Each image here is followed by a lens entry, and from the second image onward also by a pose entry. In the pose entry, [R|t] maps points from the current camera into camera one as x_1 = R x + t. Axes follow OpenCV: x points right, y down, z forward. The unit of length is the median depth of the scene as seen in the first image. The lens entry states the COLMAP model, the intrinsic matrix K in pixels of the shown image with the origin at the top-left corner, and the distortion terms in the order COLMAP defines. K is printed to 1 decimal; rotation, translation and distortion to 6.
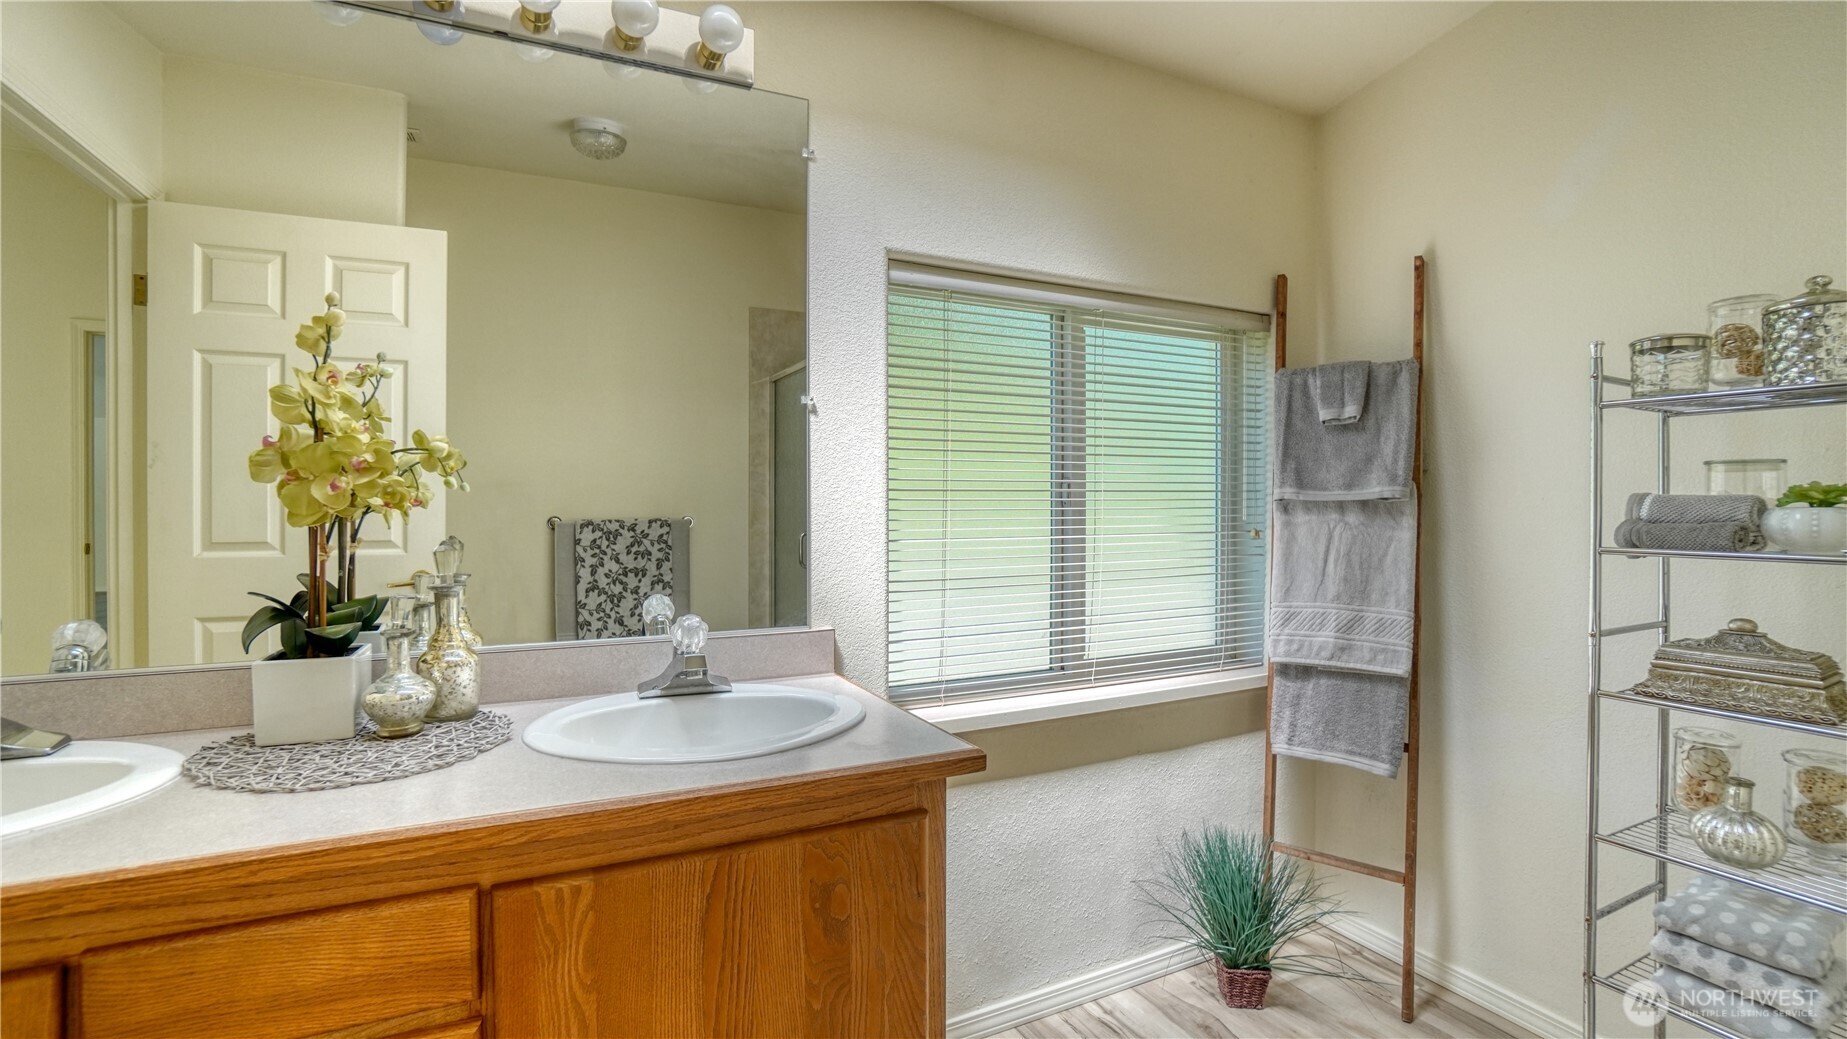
lens RADIAL K [[824.0, 0, 917.3], [0, 824.0, 499.7], [0, 0, 1]] dist [-0.060867, 0.019480]
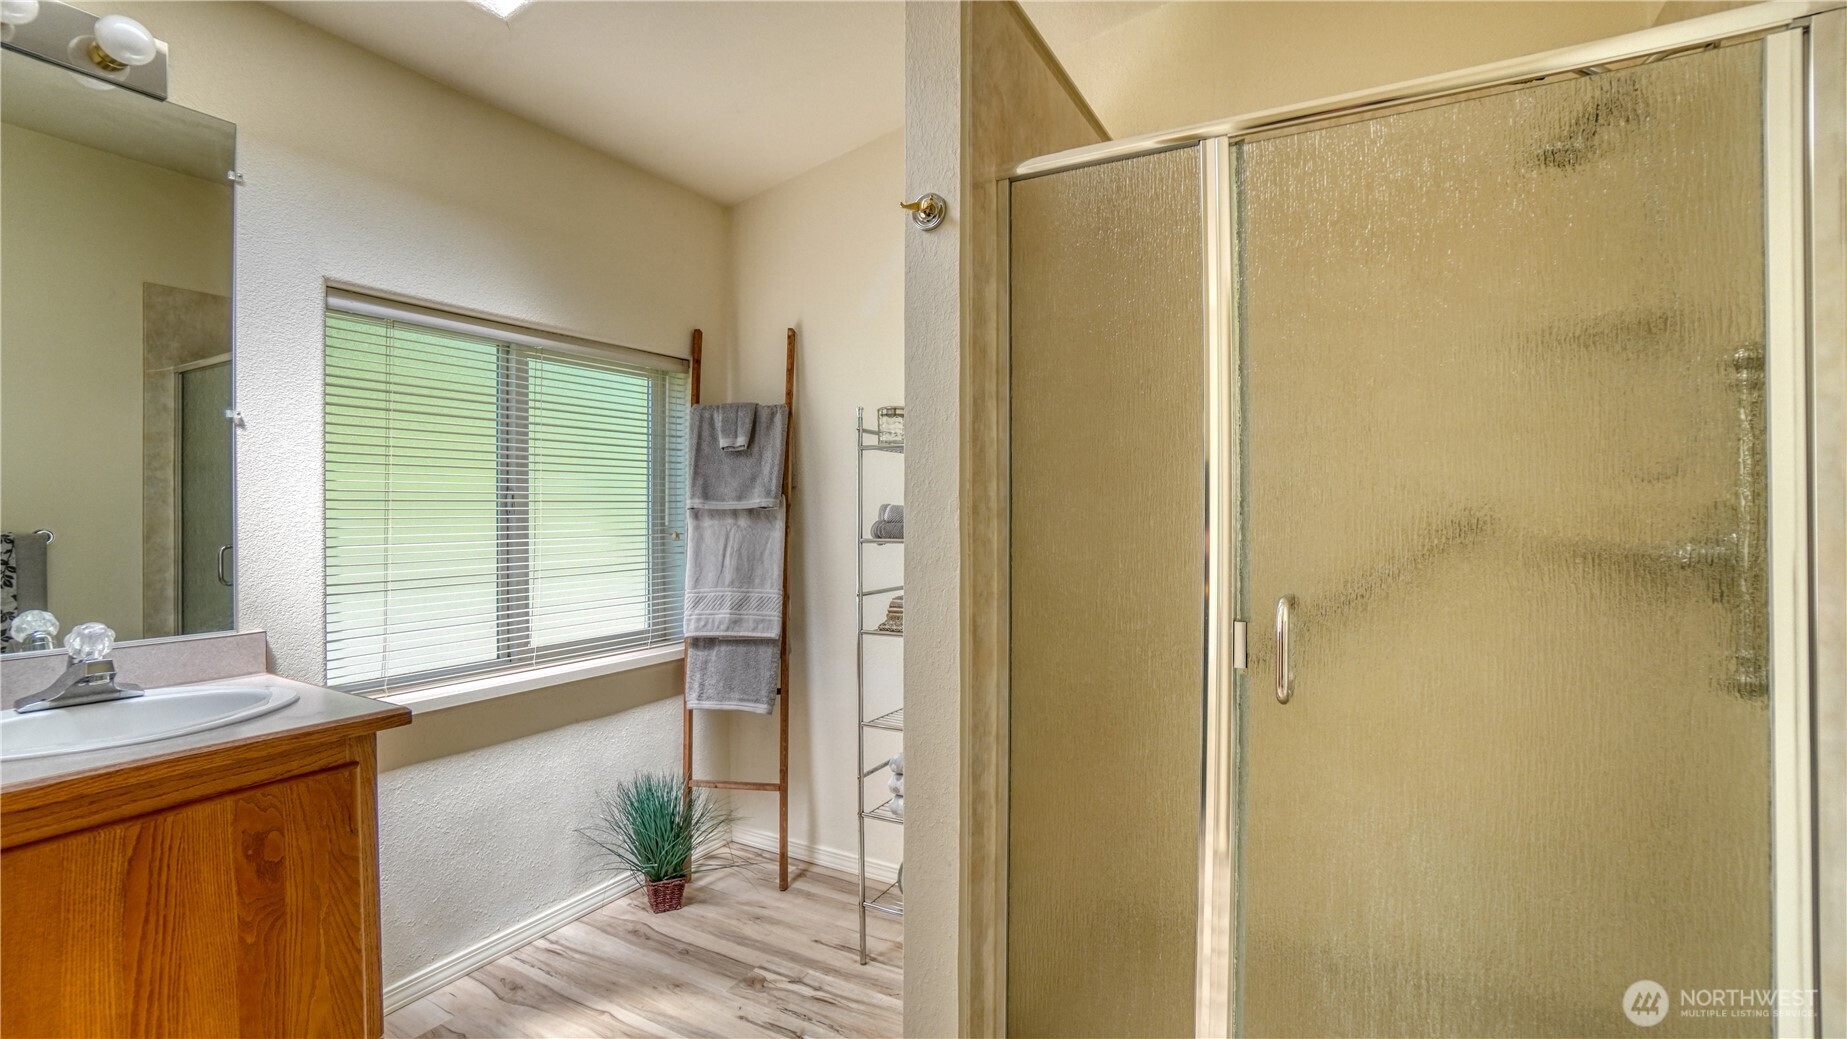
lens RADIAL K [[824.0, 0, 896.3], [0, 824.0, 511.1], [0, 0, 1]] dist [-0.060867, 0.019480]
pose [[0.843514, -0.002475, 0.537102, 0.029246], [0.001773, 0.999997, 0.001823, 0.002188], [-0.537104, -0.000586, 0.843516, -0.270602]]
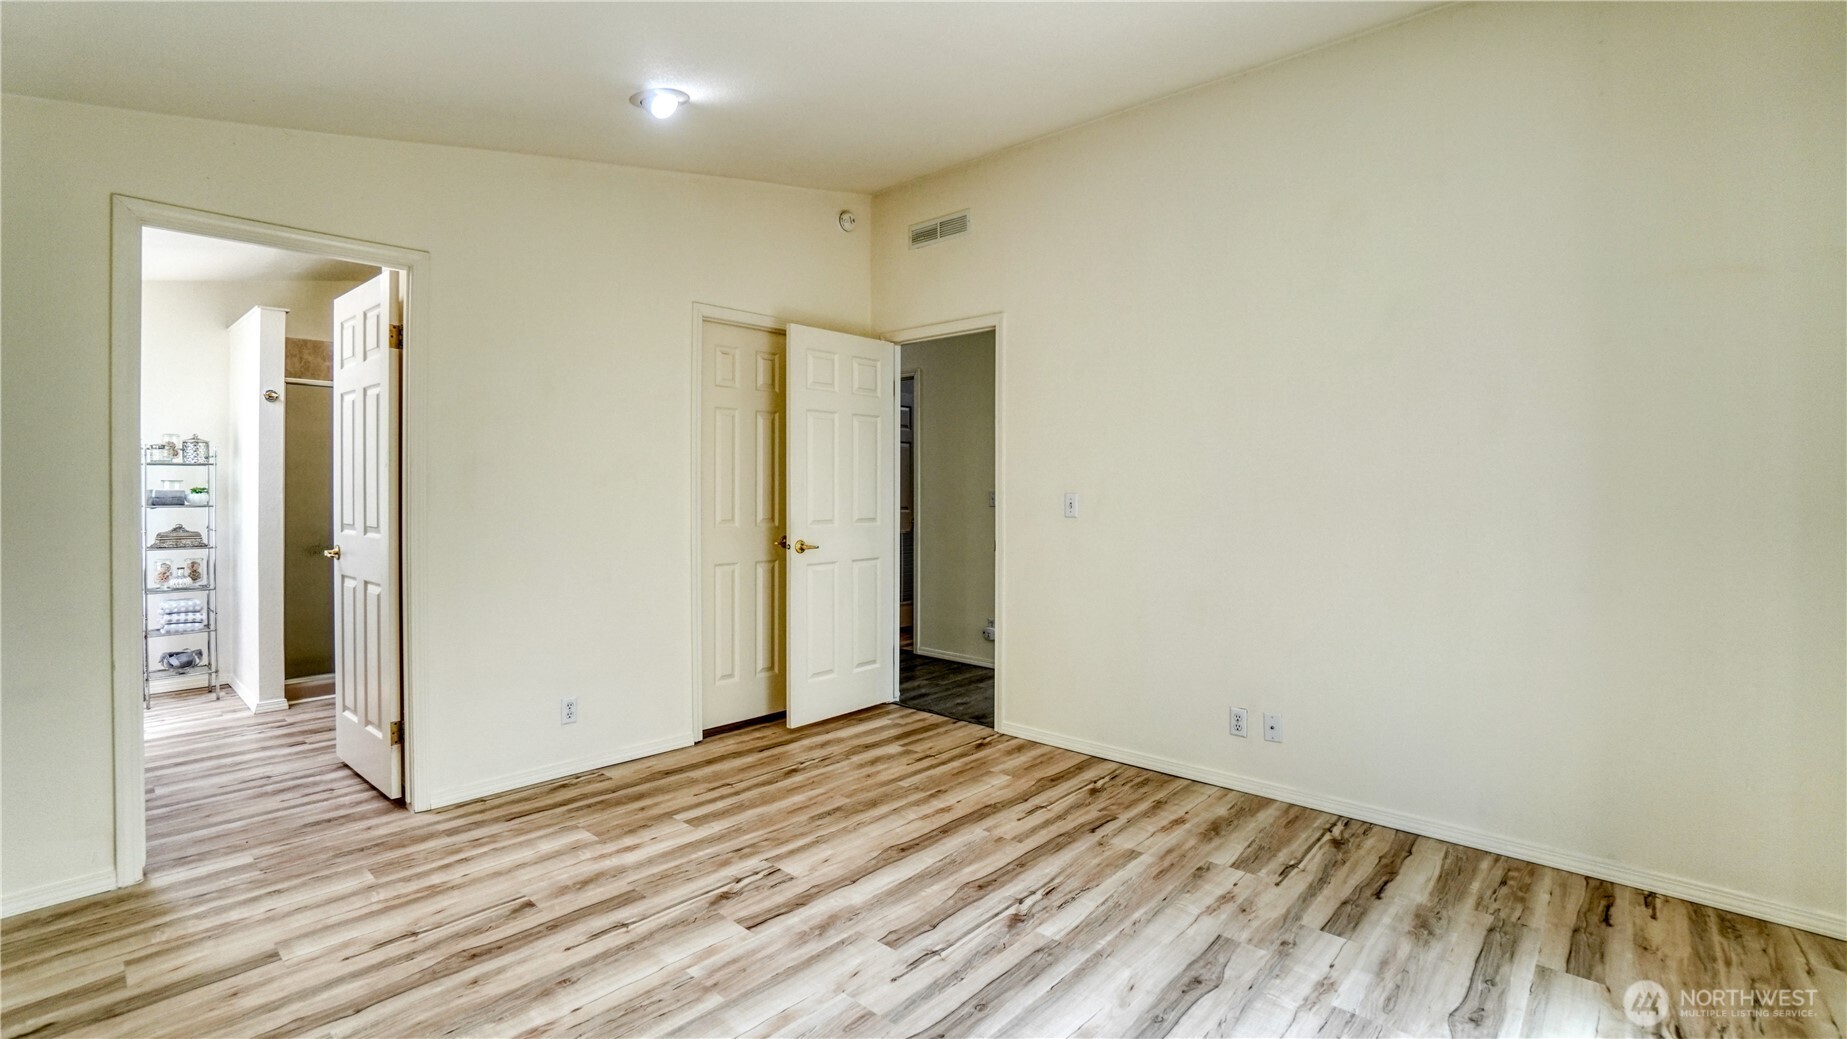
lens RADIAL K [[824.0, 0, 926.1], [0, 824.0, 502.0], [0, 0, 1]] dist [-0.060867, 0.019480]
pose [[-0.372186, -0.013117, 0.928066, -2.333325], [-0.004675, 0.999914, 0.012258, -0.008055], [-0.928147, 0.000223, -0.372215, -0.541085]]
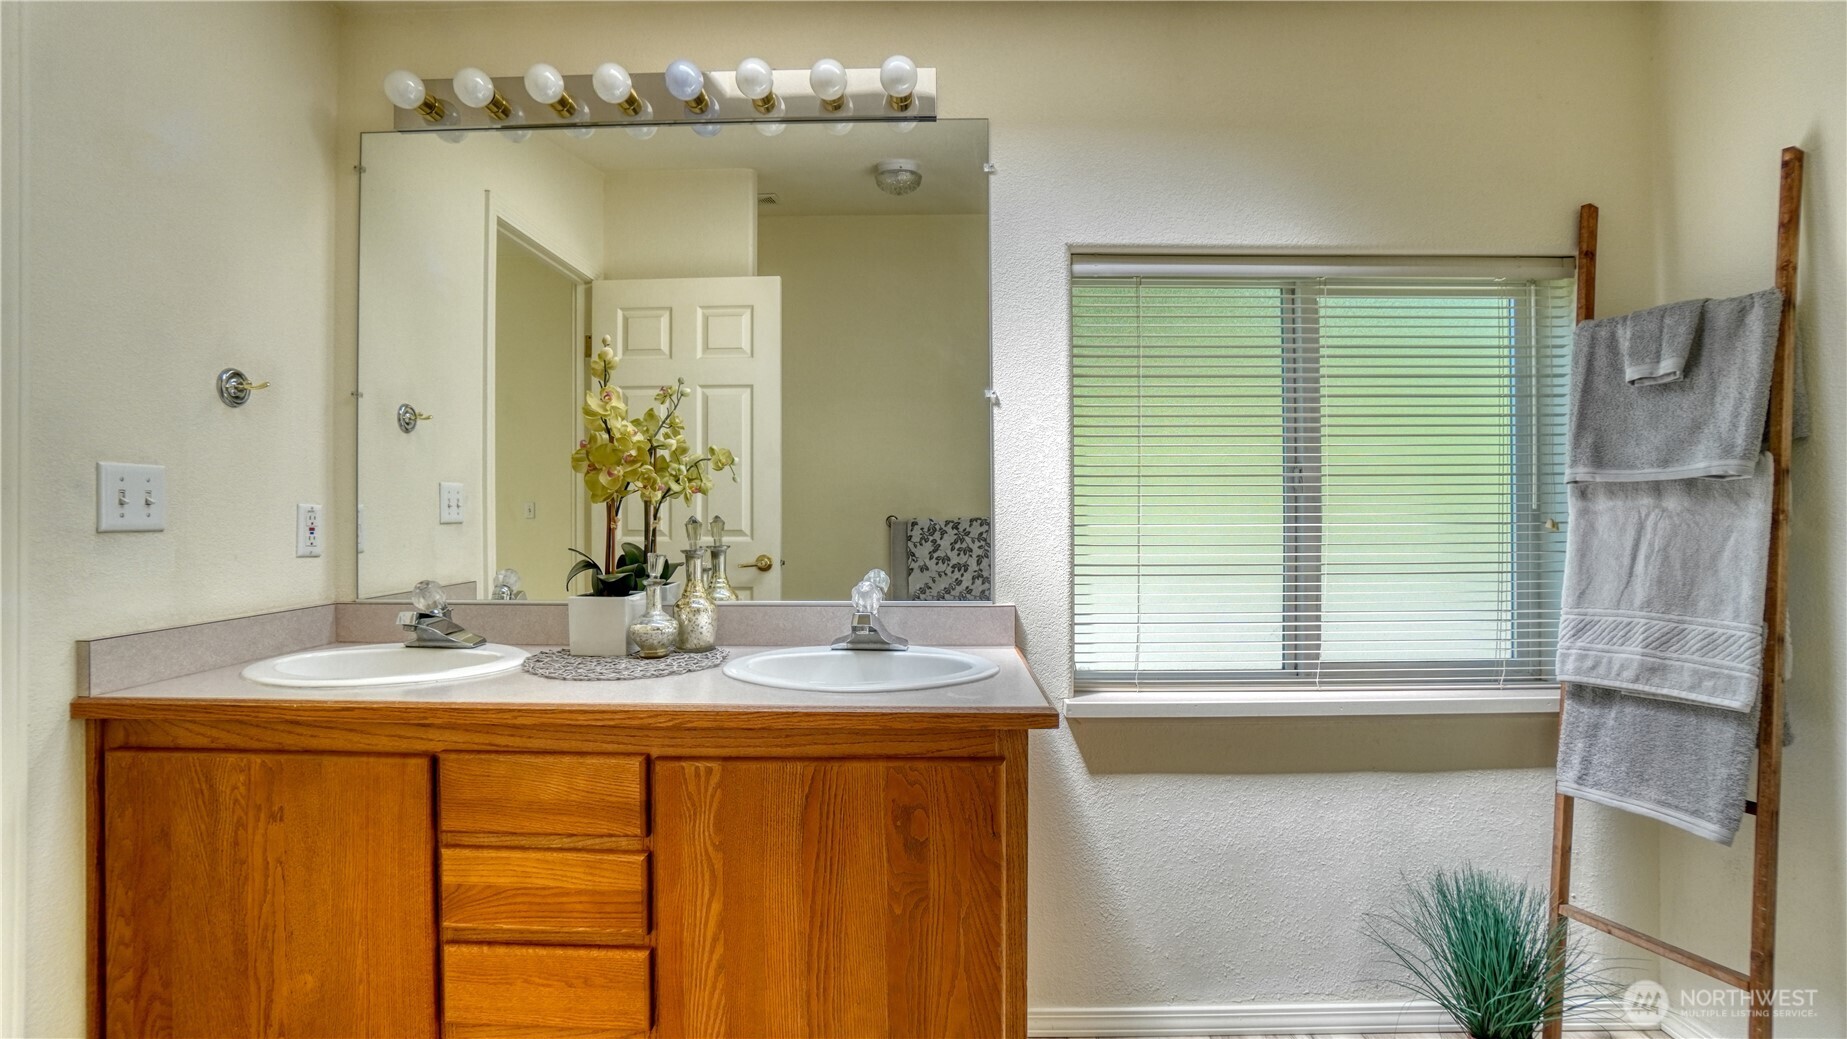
lens RADIAL K [[824.0, 0, 915.5], [0, 824.0, 510.9], [0, 0, 1]] dist [-0.060867, 0.019480]
pose [[0.886174, -0.001490, -0.463351, 0.249989], [-0.000078, 0.999994, -0.003365, 0.033658], [0.463353, 0.003019, 0.886169, -0.012061]]
